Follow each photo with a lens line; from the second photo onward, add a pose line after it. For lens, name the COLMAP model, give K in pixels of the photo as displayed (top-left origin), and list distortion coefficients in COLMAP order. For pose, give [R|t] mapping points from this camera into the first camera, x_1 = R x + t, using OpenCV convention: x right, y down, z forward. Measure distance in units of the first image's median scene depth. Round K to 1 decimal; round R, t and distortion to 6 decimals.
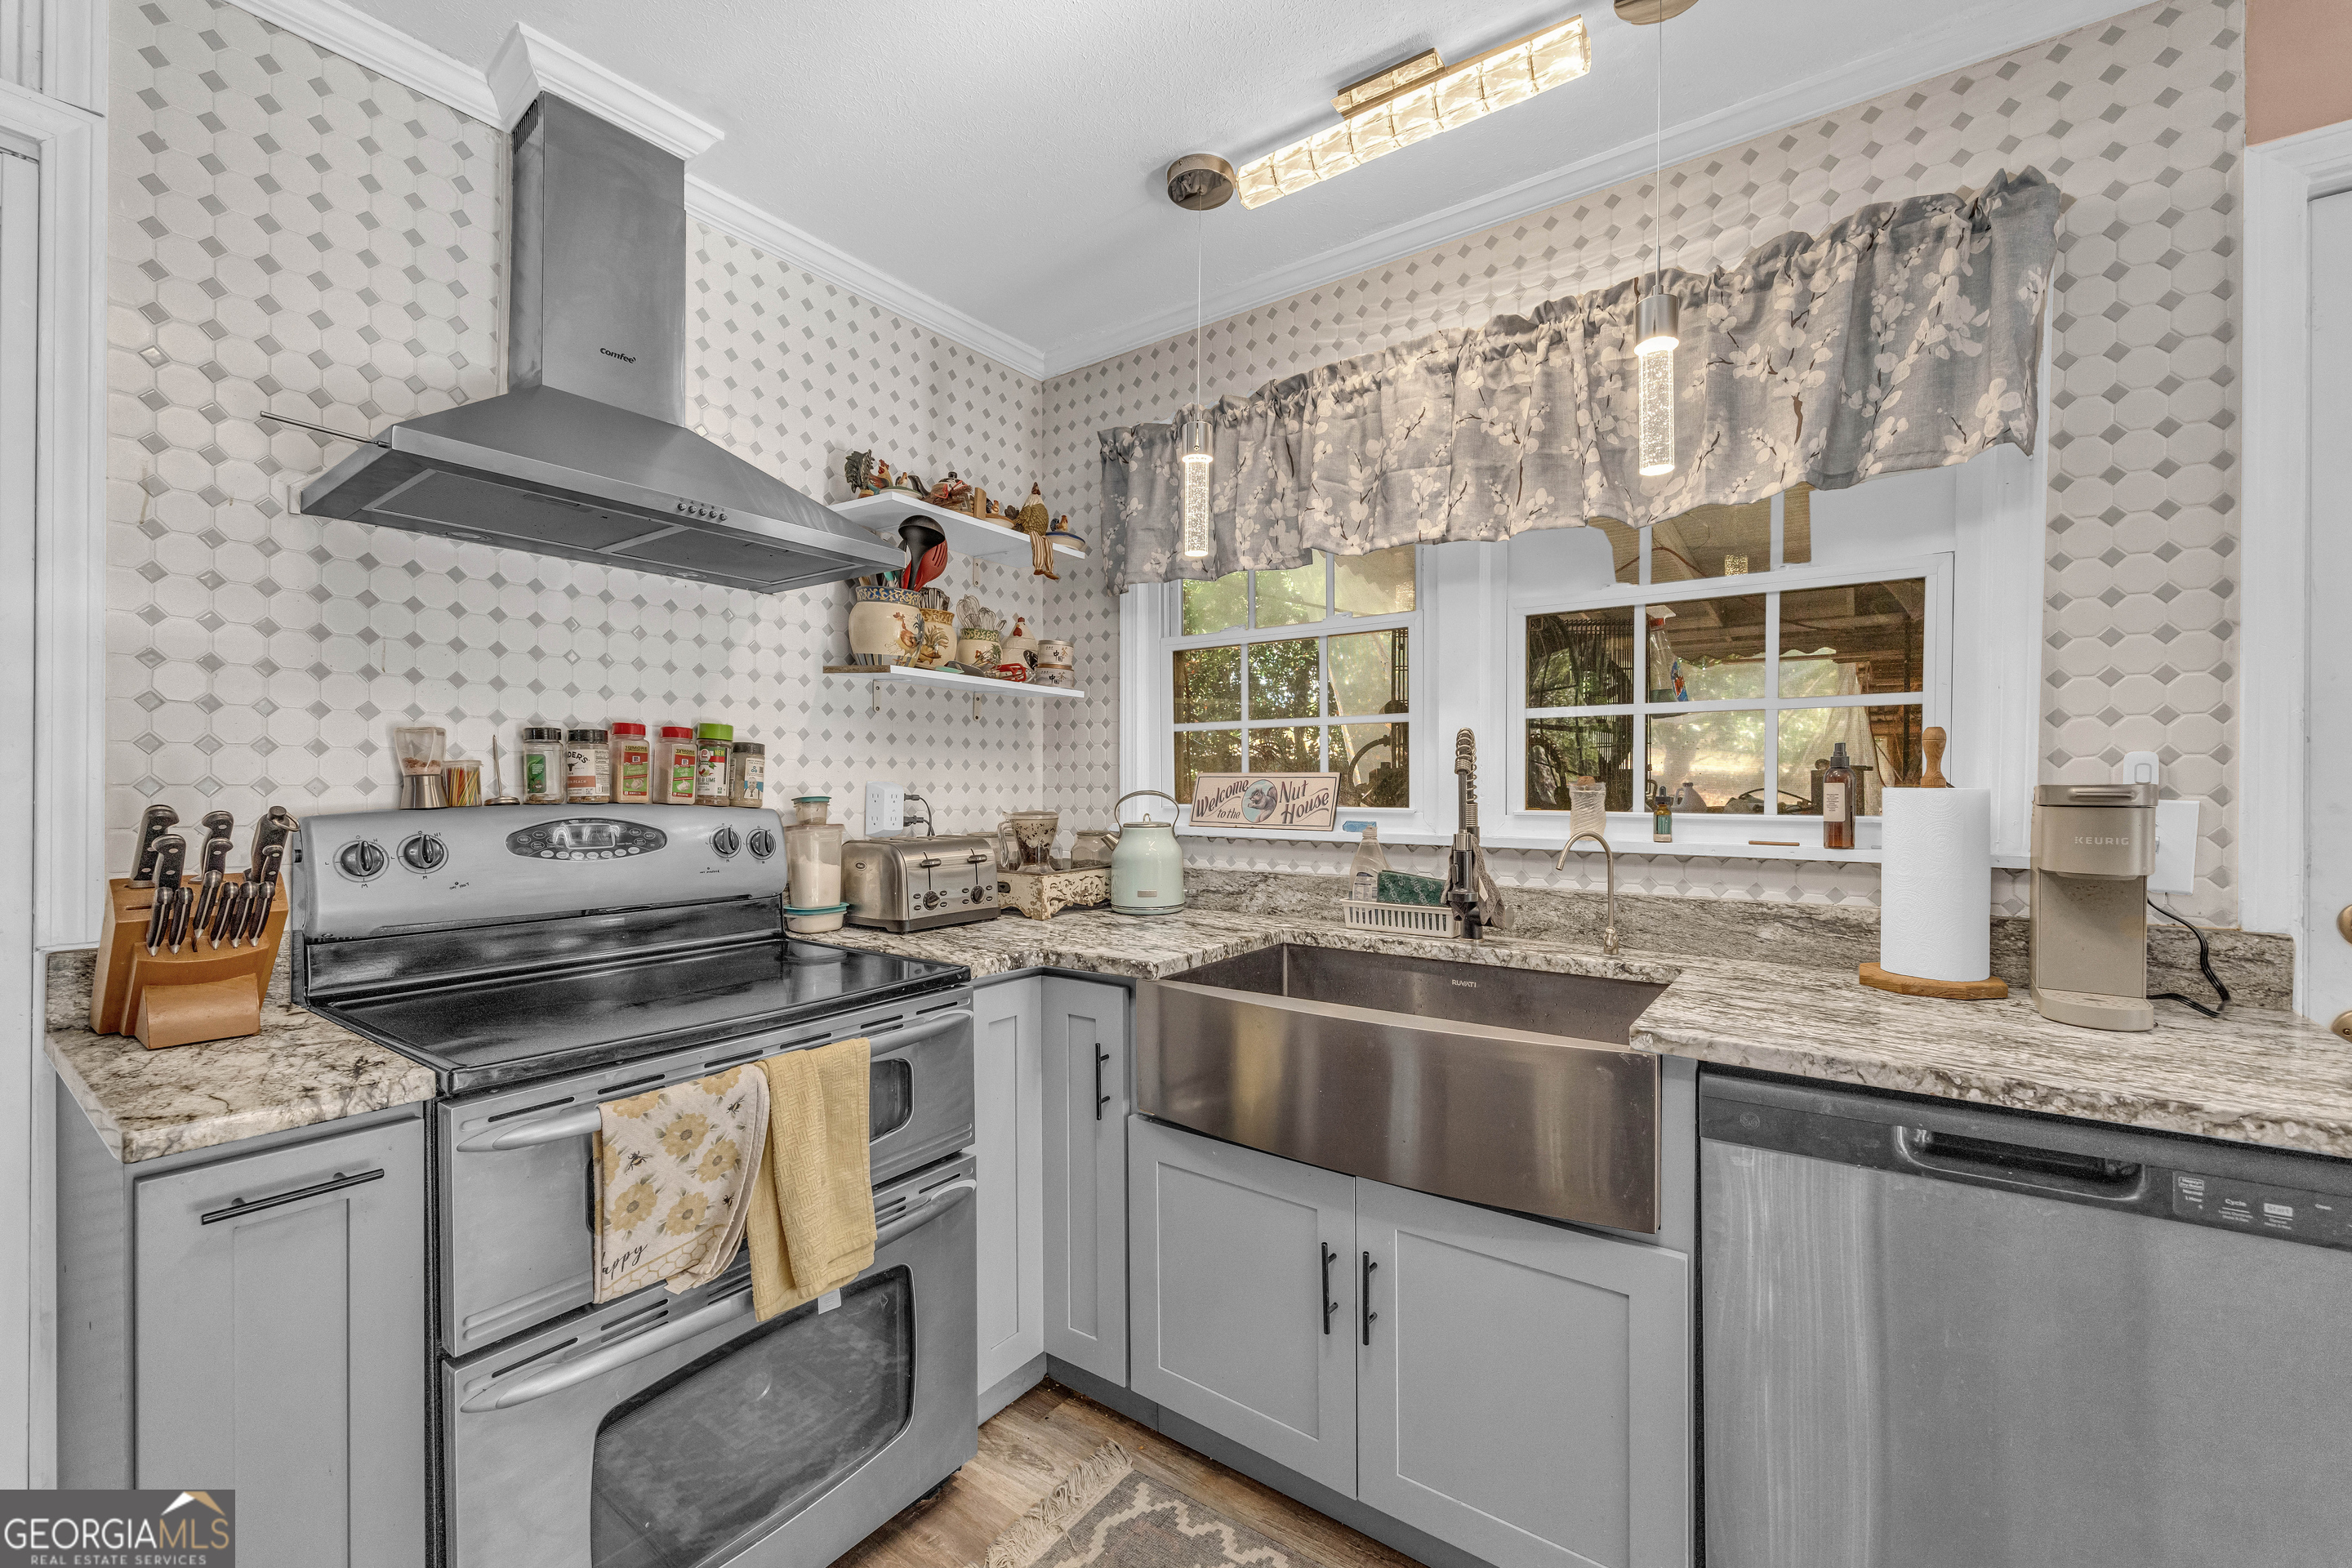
lens RADIAL K [[956.5, 0, 1176.0], [0, 956.5, 784.0], [0, 0, 1]] dist [0.001093, -0.000049]
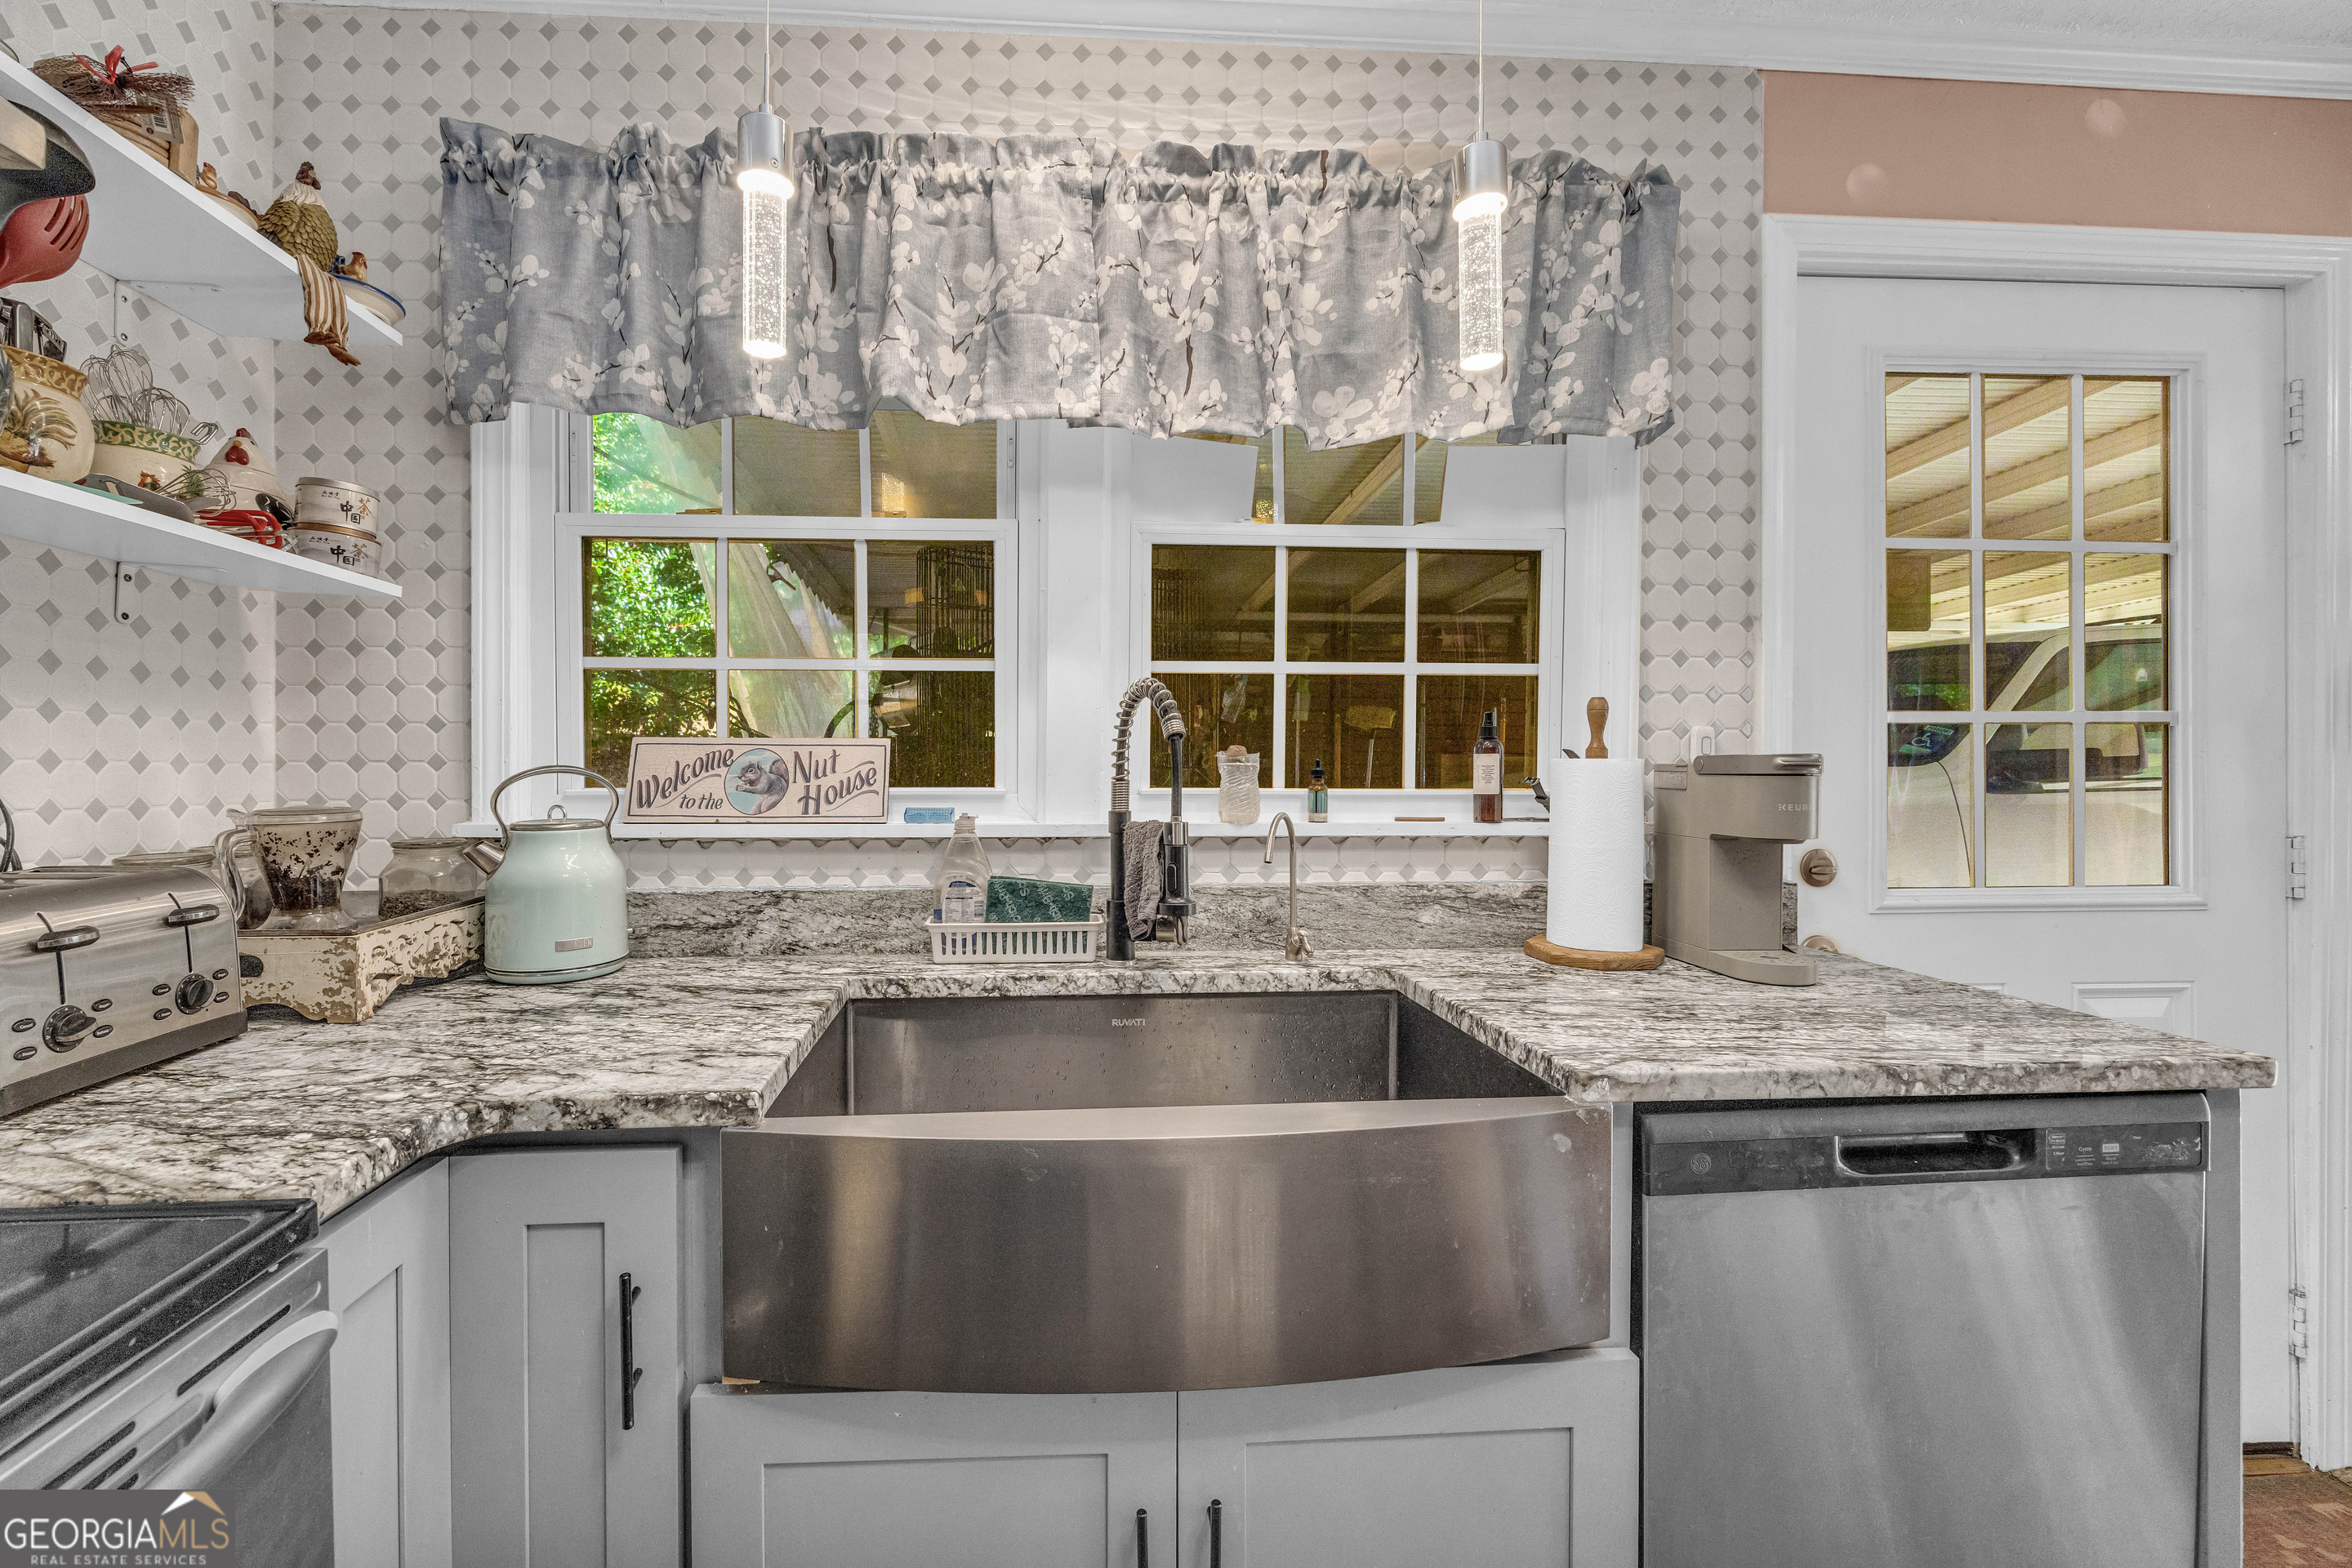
lens RADIAL K [[984.0, 0, 1107.3], [0, 984.0, 765.9], [0, 0, 1]] dist [-0.001155, -0.000223]
pose [[0.769665, -0.002529, 0.638443, -0.192690], [0.000199, 0.999993, 0.003721, 0.006005], [-0.638448, -0.002737, 0.769660, 0.405857]]
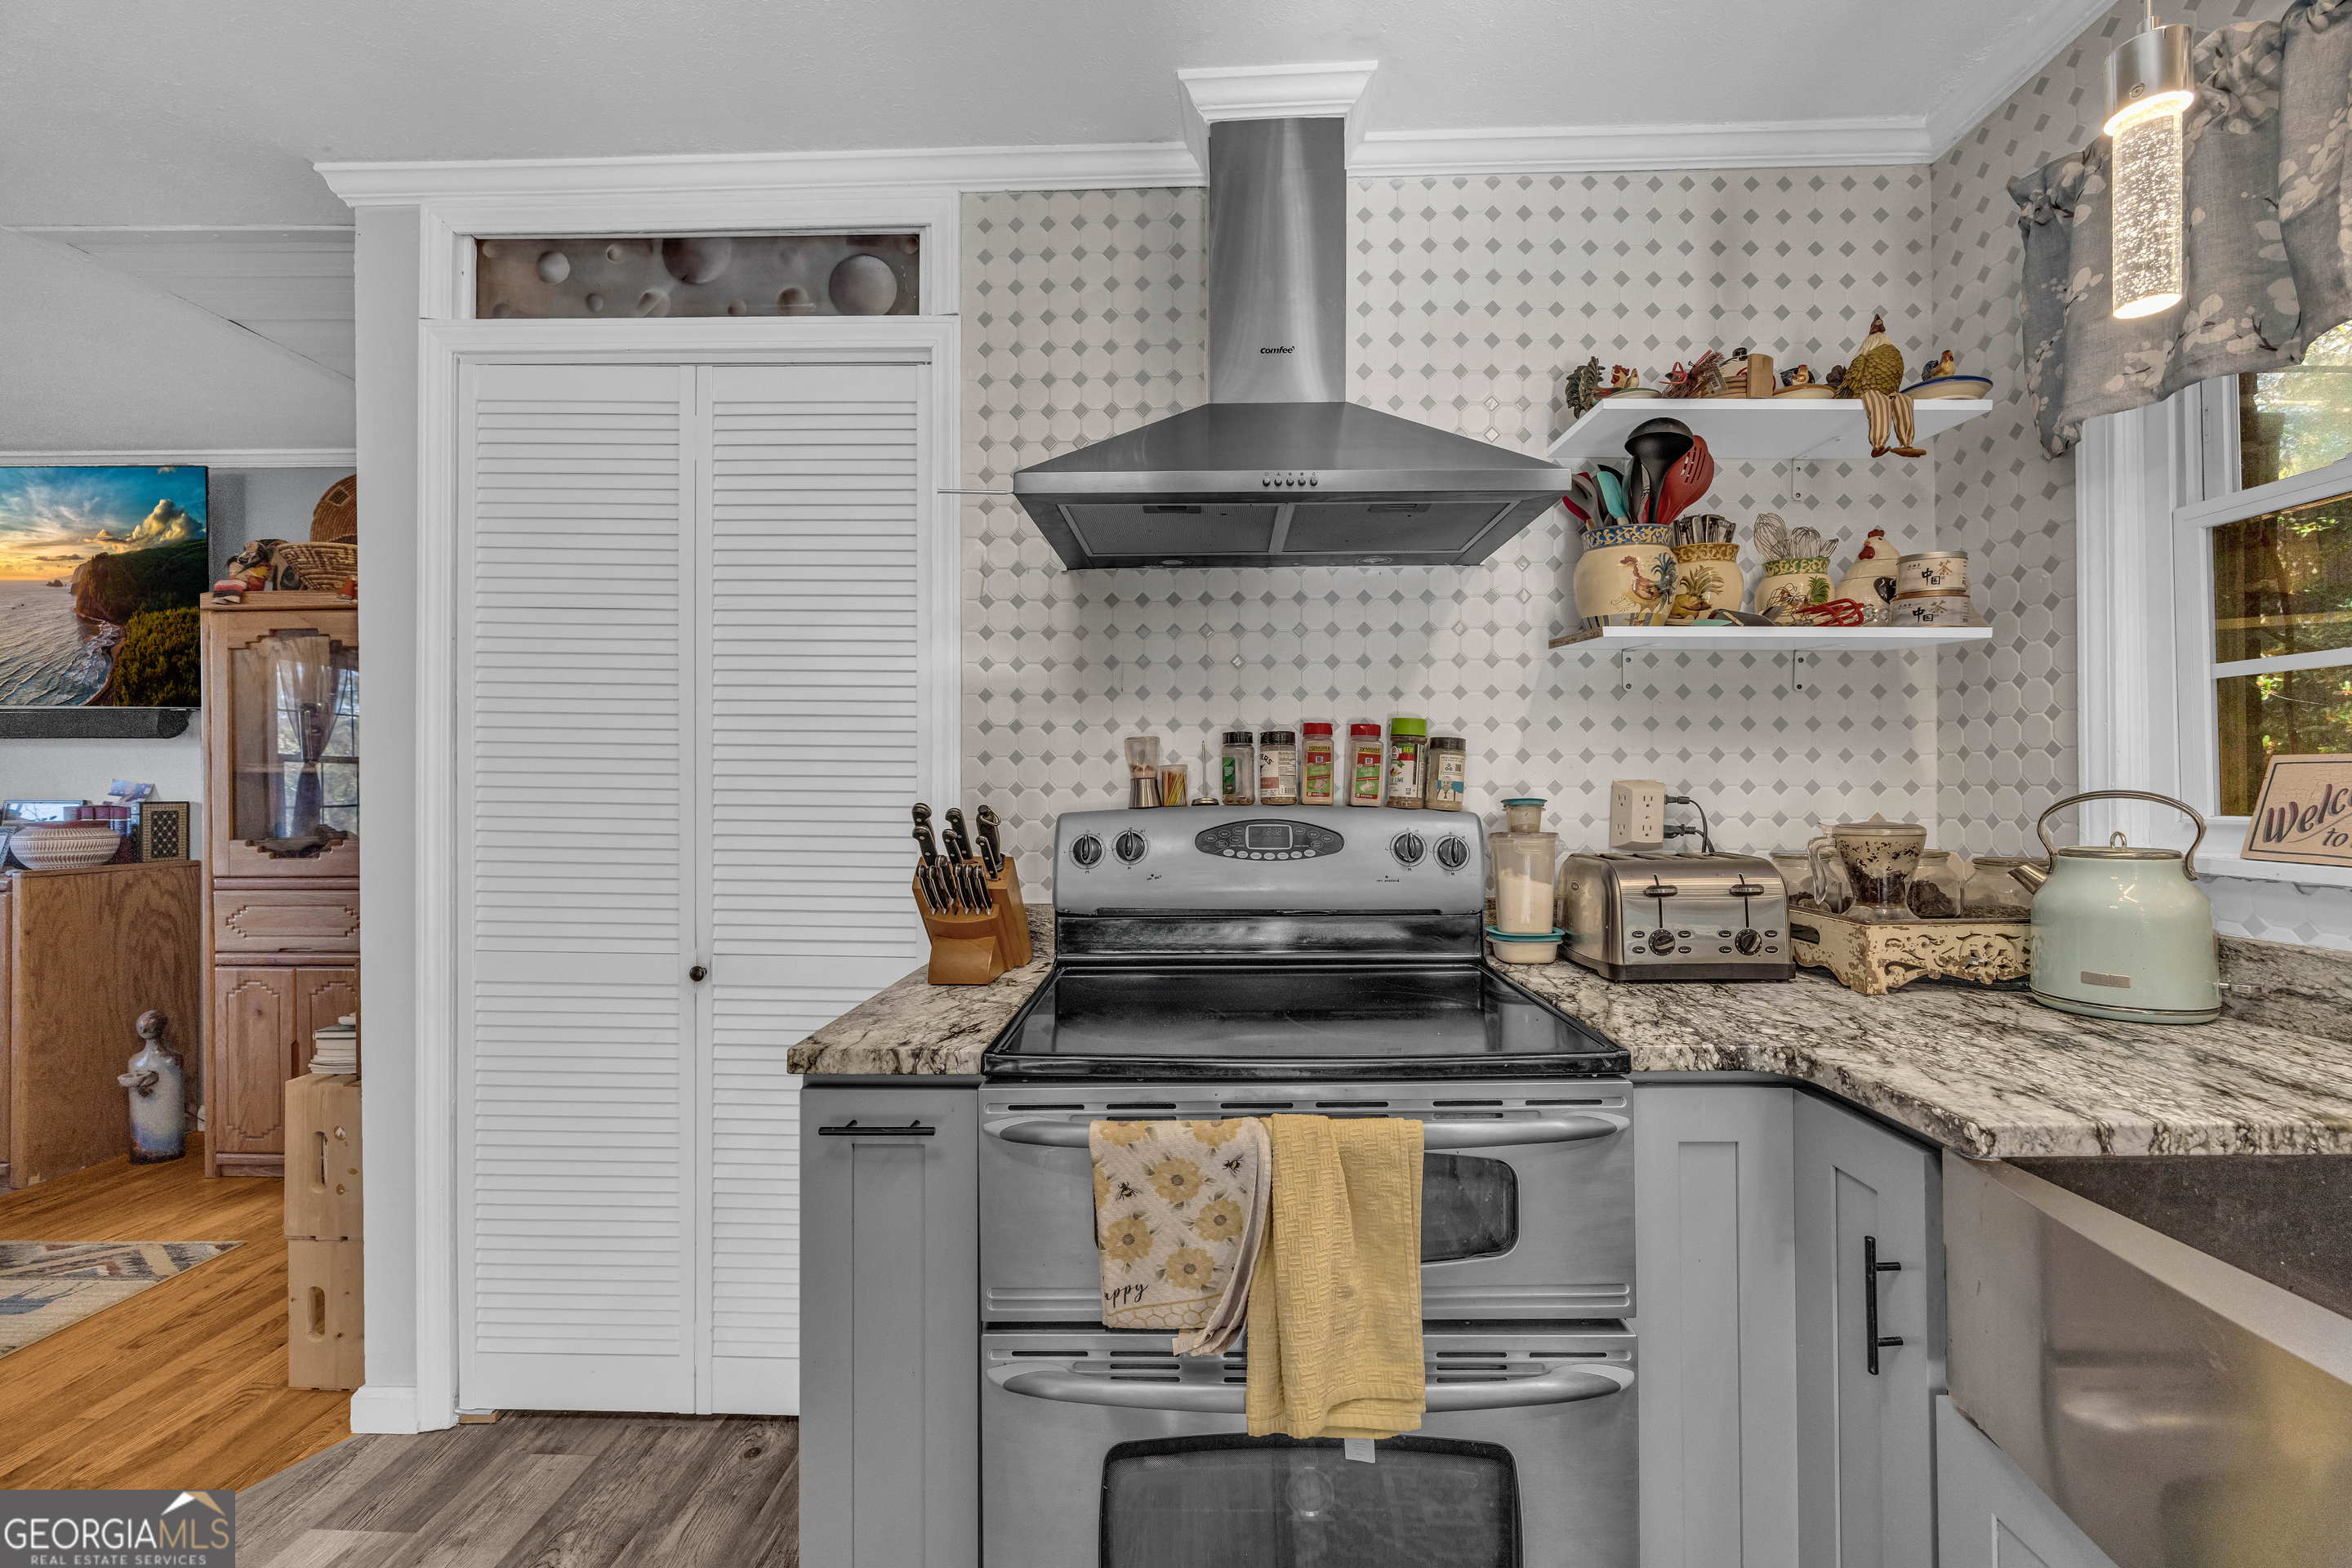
lens RADIAL K [[938.7, 0, 1176.0], [0, 938.7, 784.0], [0, 0, 1]] dist [-0.001645, 0.000025]
pose [[0.572101, -0.006545, -0.820157, 0.126610], [0.007529, 0.999968, -0.002728, 0.000563], [0.820149, -0.004615, 0.572132, 0.309839]]
